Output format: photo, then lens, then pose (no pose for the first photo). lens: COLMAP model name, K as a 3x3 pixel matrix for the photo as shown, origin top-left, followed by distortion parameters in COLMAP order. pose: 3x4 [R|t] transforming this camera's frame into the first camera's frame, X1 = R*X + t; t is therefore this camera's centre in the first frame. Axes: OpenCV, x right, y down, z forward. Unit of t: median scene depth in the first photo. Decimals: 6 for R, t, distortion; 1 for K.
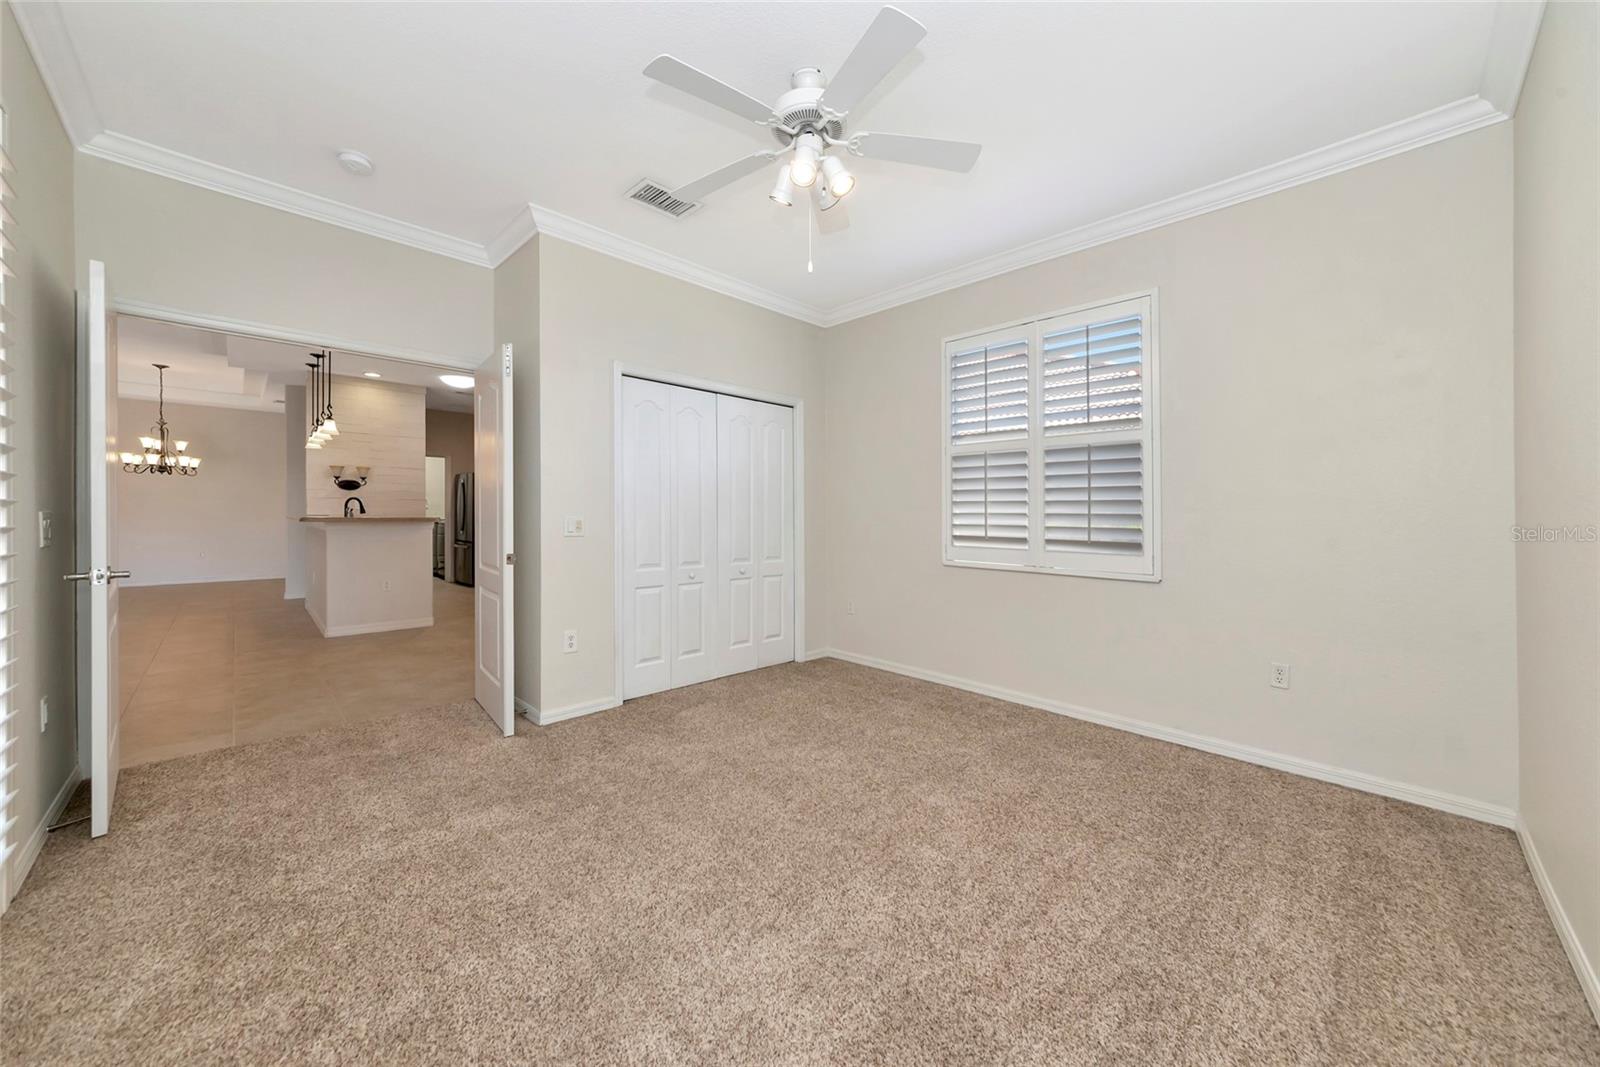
lens RADIAL K [[577.7, 0, 803.8], [0, 577.7, 516.4], [0, 0, 1]] dist [-0.005229, -0.000038]
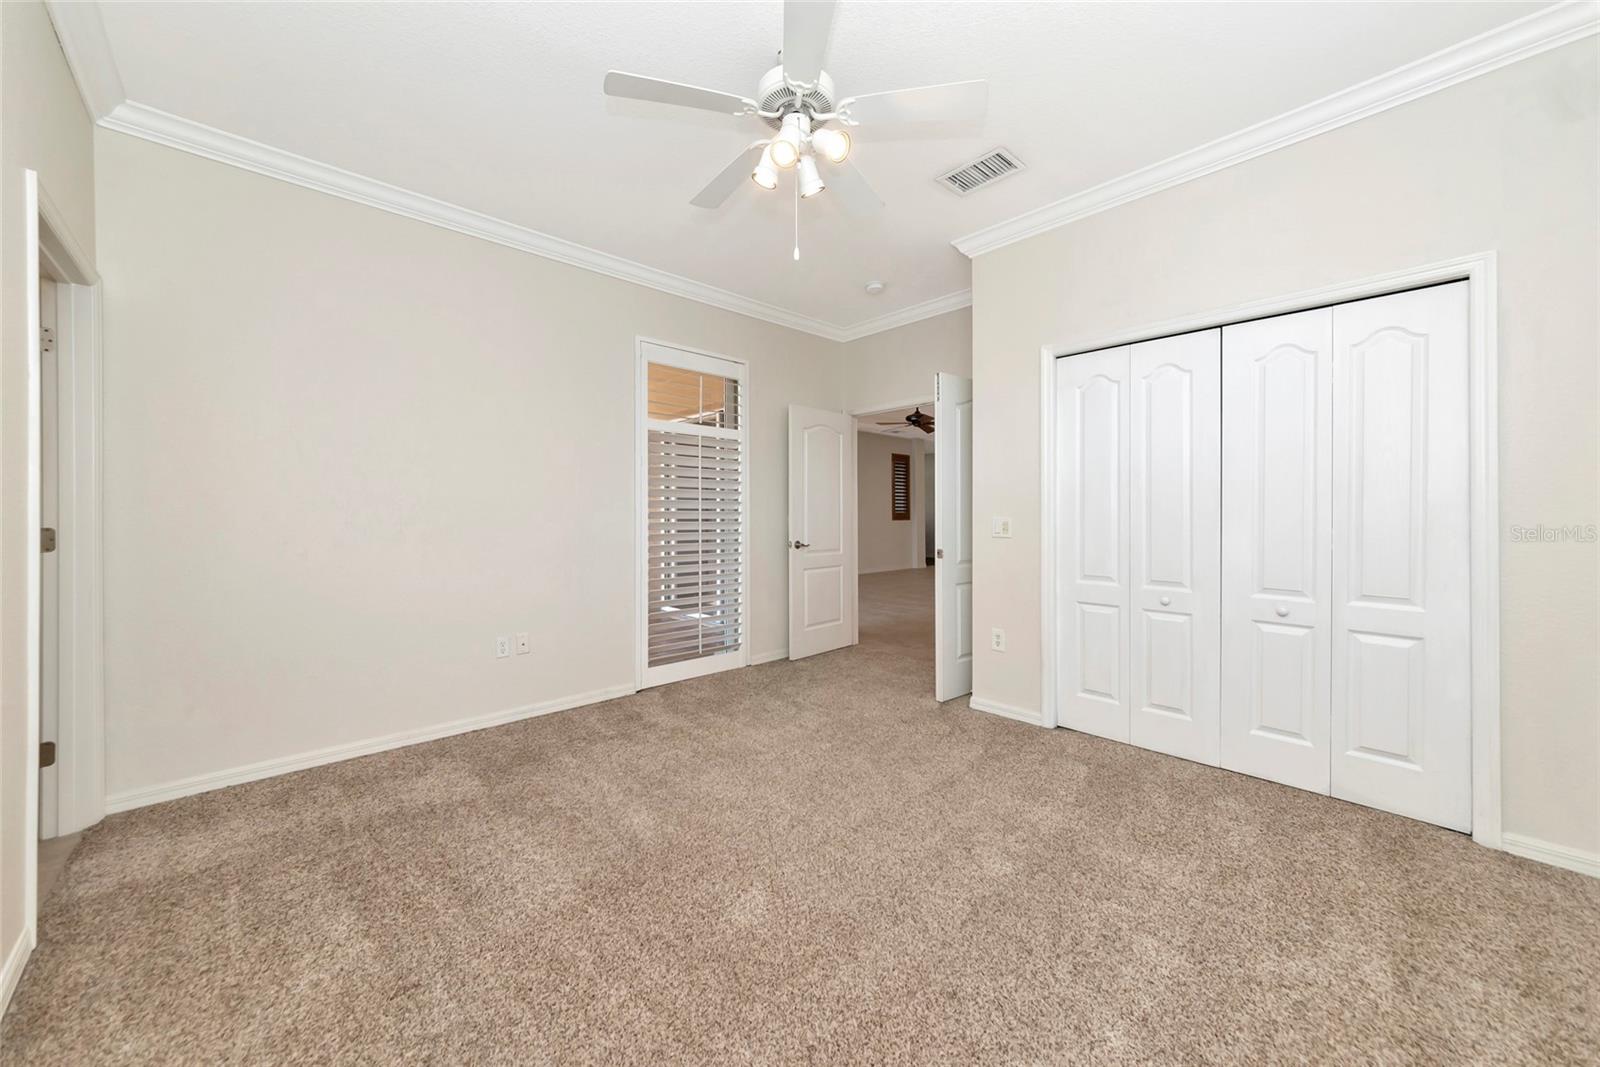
lens RADIAL K [[580.3, 0, 798.4], [0, 580.3, 530.2], [0, 0, 1]] dist [-0.012539, 0.002783]
pose [[-0.033308, 0.012782, -0.999363, 0.628039], [-0.009134, 0.999873, 0.013093, 0.012153], [0.999403, 0.009564, -0.033187, 0.678710]]
